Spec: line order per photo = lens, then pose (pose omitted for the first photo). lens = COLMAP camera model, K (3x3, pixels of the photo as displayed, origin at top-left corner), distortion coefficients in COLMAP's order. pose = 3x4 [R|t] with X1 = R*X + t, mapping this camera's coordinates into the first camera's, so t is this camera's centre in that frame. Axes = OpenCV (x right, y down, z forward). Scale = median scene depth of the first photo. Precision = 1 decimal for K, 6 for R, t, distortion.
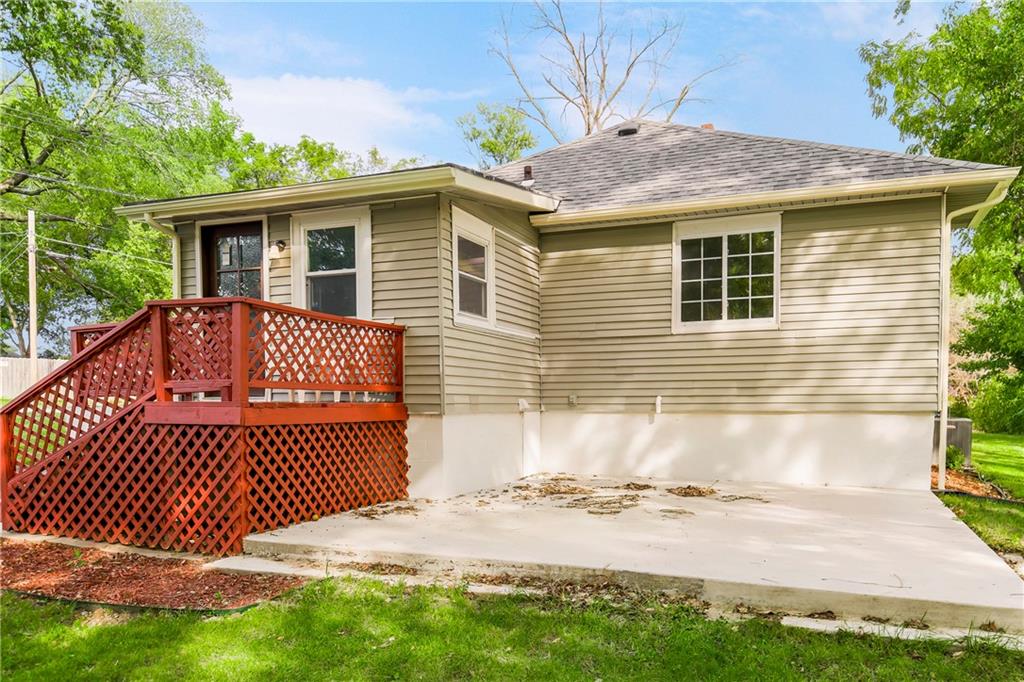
lens RADIAL K [[728.7, 0, 529.4], [0, 728.7, 442.9], [0, 0, 1]] dist [0.023677, -0.014866]
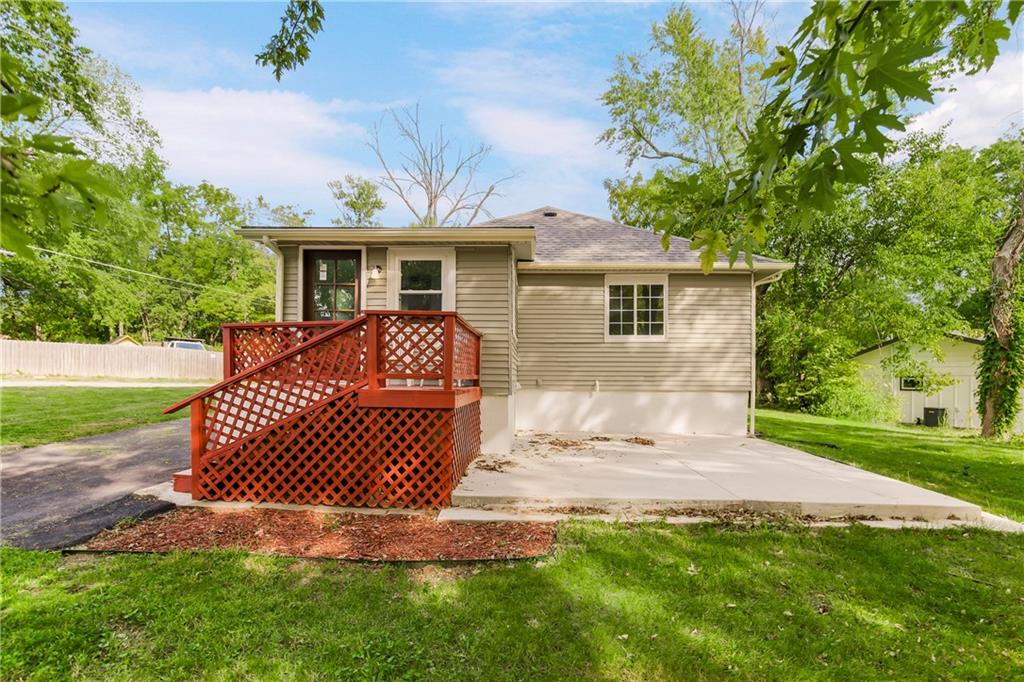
lens RADIAL K [[463.8, 0, 507.0], [0, 463.8, 383.0], [0, 0, 1]] dist [-0.009638, 0.001387]
pose [[0.945417, 0.004736, 0.325828, -0.387243], [0.008106, 0.999243, -0.038045, -0.025377], [-0.325762, 0.038610, 0.944663, 0.119614]]
